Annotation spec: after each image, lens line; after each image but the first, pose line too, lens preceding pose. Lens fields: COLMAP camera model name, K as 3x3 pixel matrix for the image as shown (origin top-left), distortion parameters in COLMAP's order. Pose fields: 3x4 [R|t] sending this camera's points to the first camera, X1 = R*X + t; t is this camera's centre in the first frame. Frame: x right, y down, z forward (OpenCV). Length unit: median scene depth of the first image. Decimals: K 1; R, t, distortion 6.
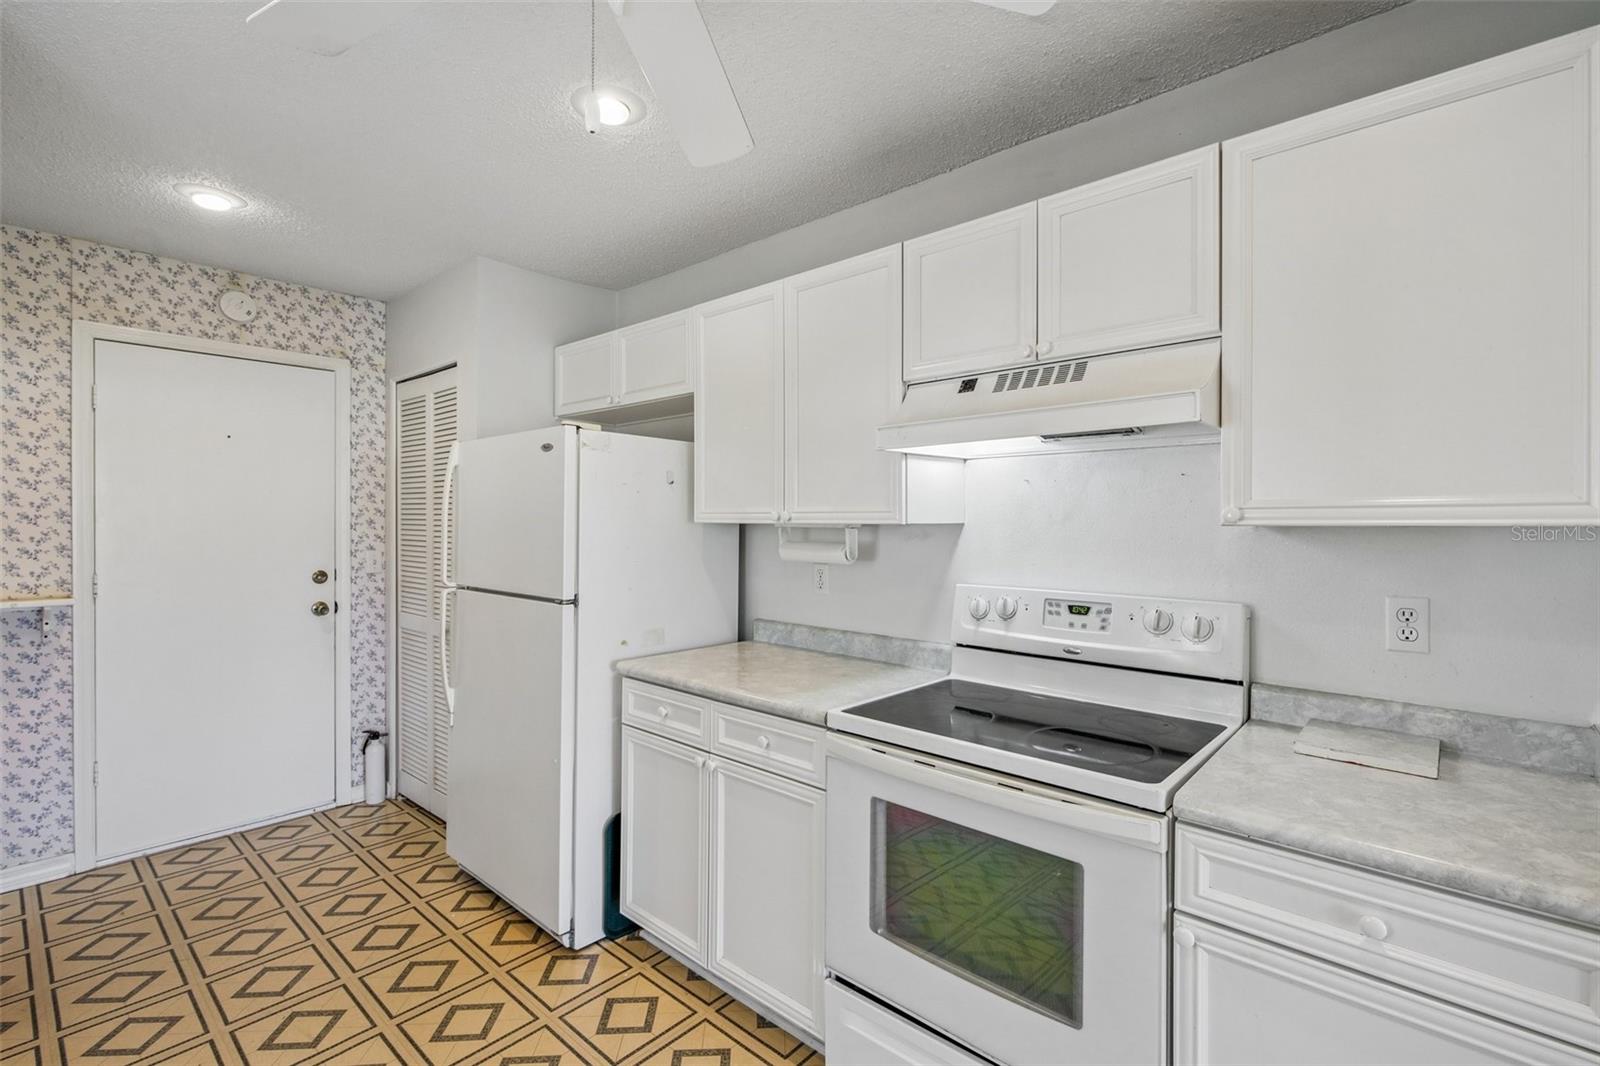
lens RADIAL K [[727.2, 0, 809.7], [0, 727.2, 526.2], [0, 0, 1]] dist [0.004380, -0.002471]
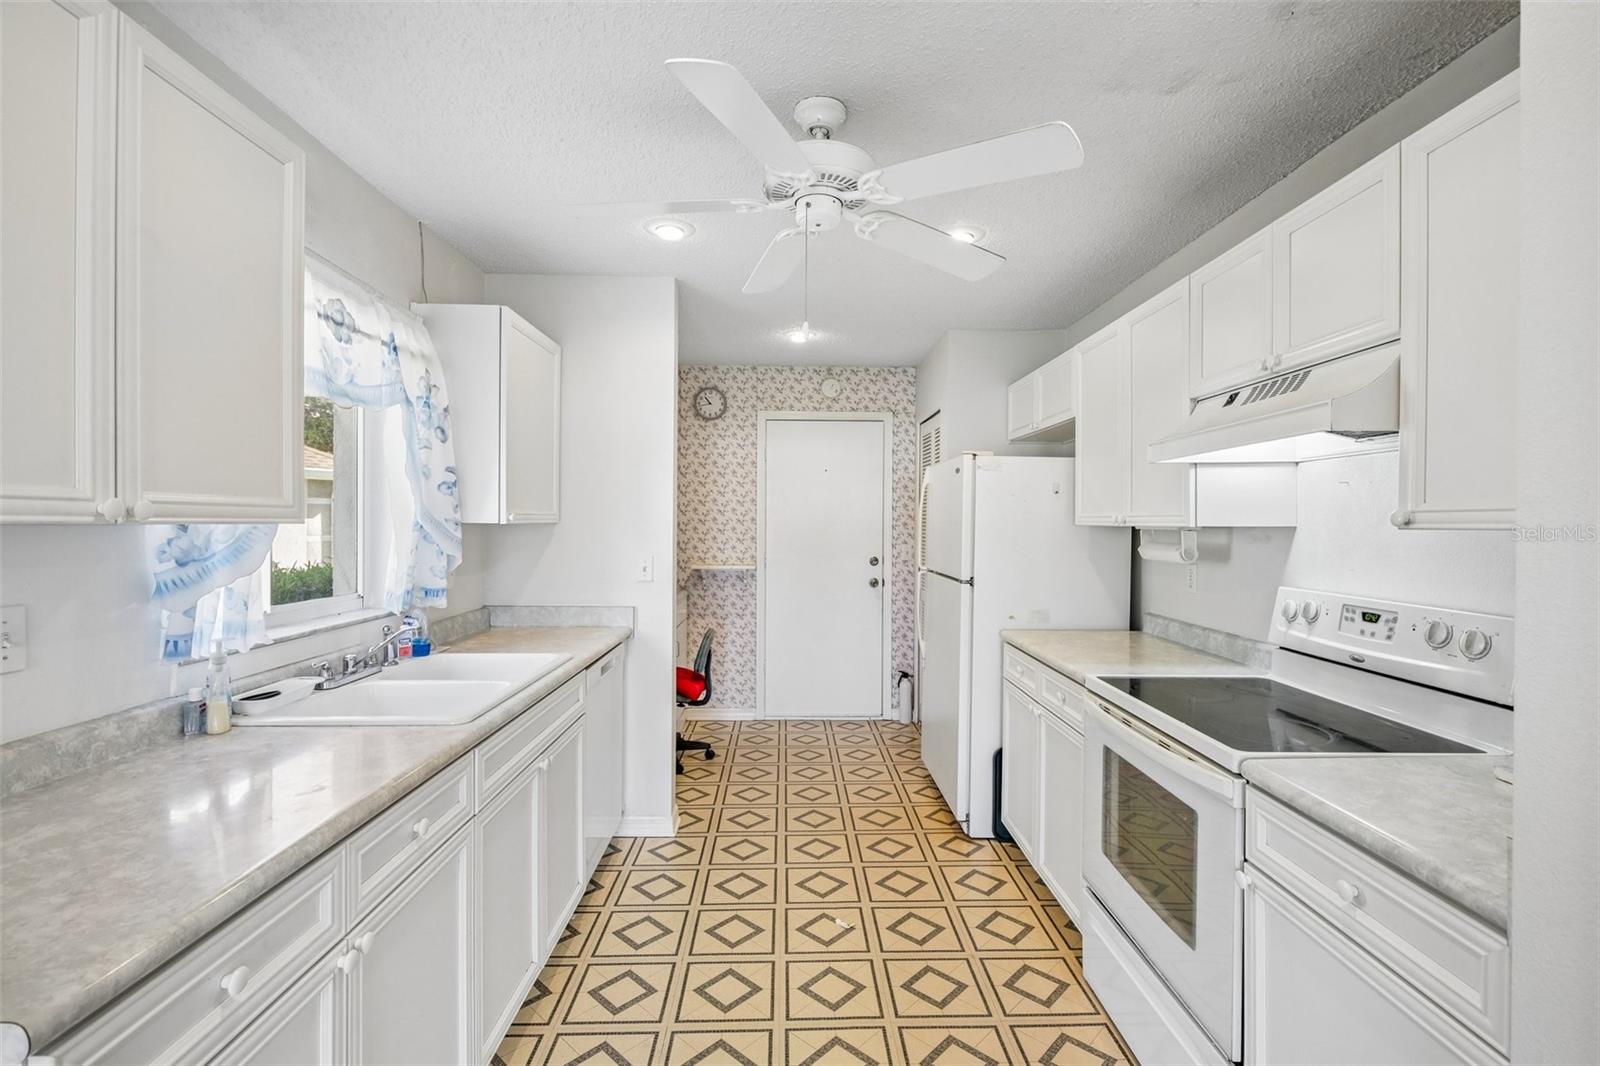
lens RADIAL K [[727.2, 0, 805.7], [0, 727.2, 524.5], [0, 0, 1]] dist [0.004380, -0.002471]
pose [[0.681617, 0.003178, -0.731702, 0.441084], [-0.008463, 0.999958, -0.003541, 0.002188], [0.731660, 0.008606, 0.681615, -0.154495]]
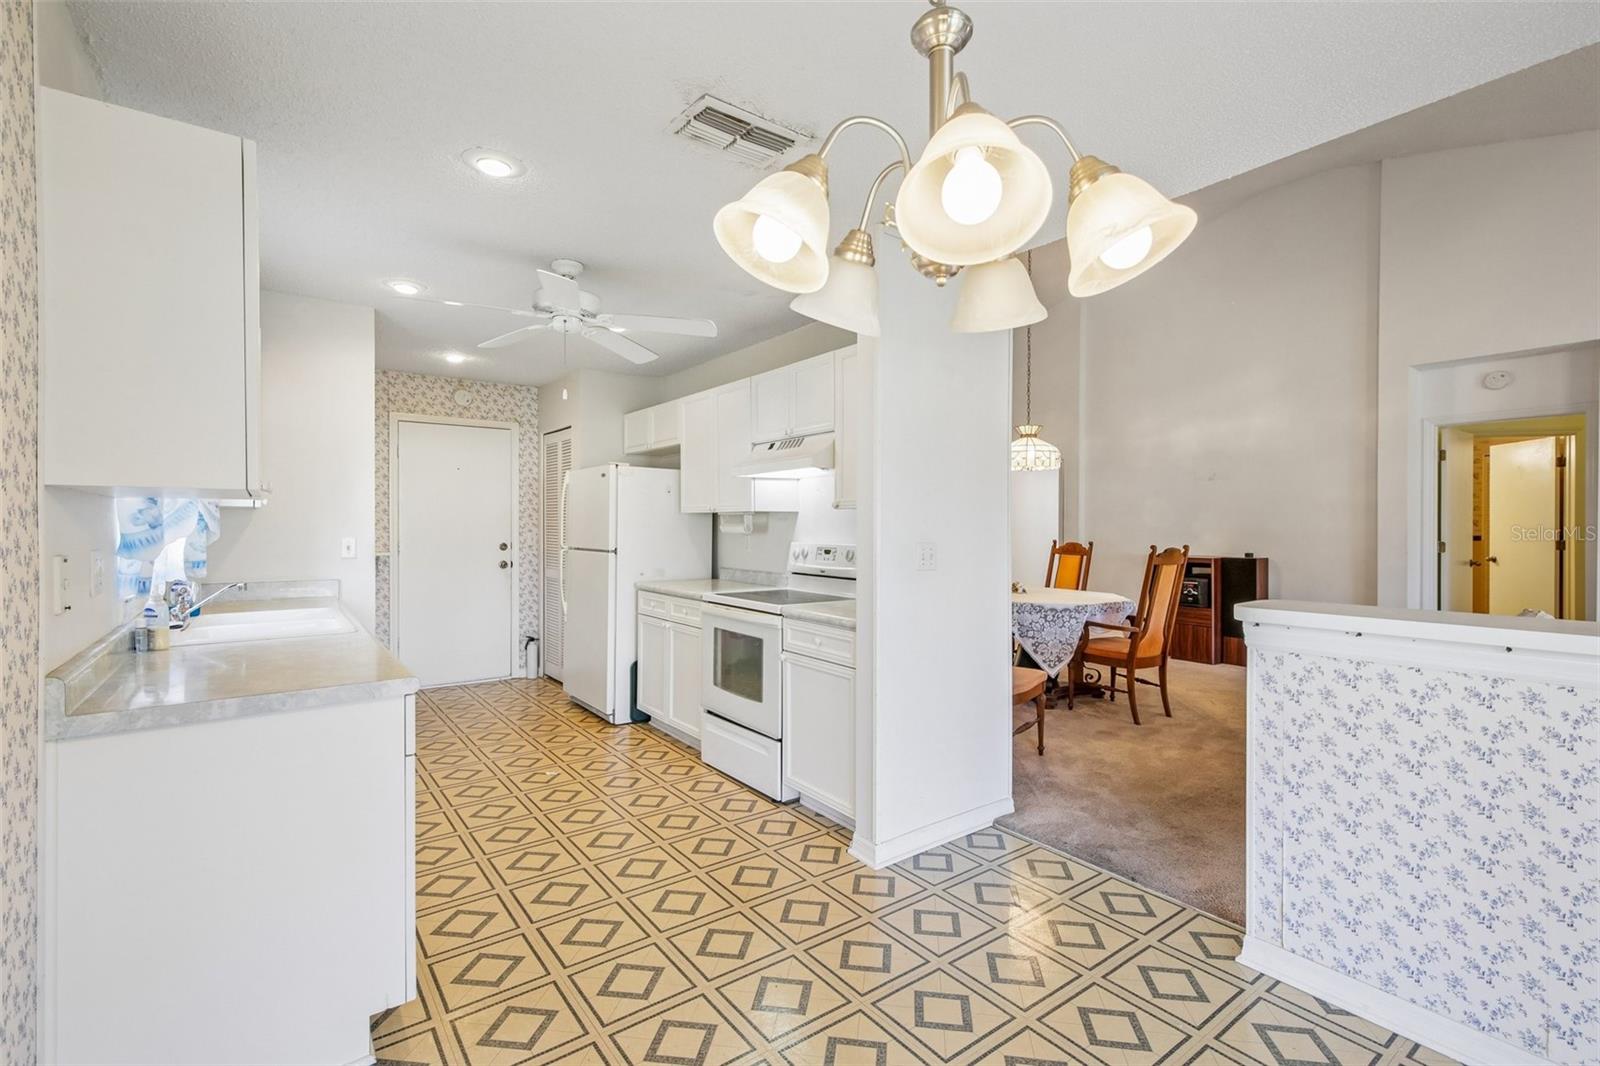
lens RADIAL K [[727.2, 0, 823.0], [0, 727.2, 530.4], [0, 0, 1]] dist [0.004380, -0.002471]
pose [[0.982835, 0.000072, -0.184486, 0.581324], [-0.000004, 1.000000, 0.000369, 0.041709], [0.184486, -0.000362, 0.982835, -0.827596]]
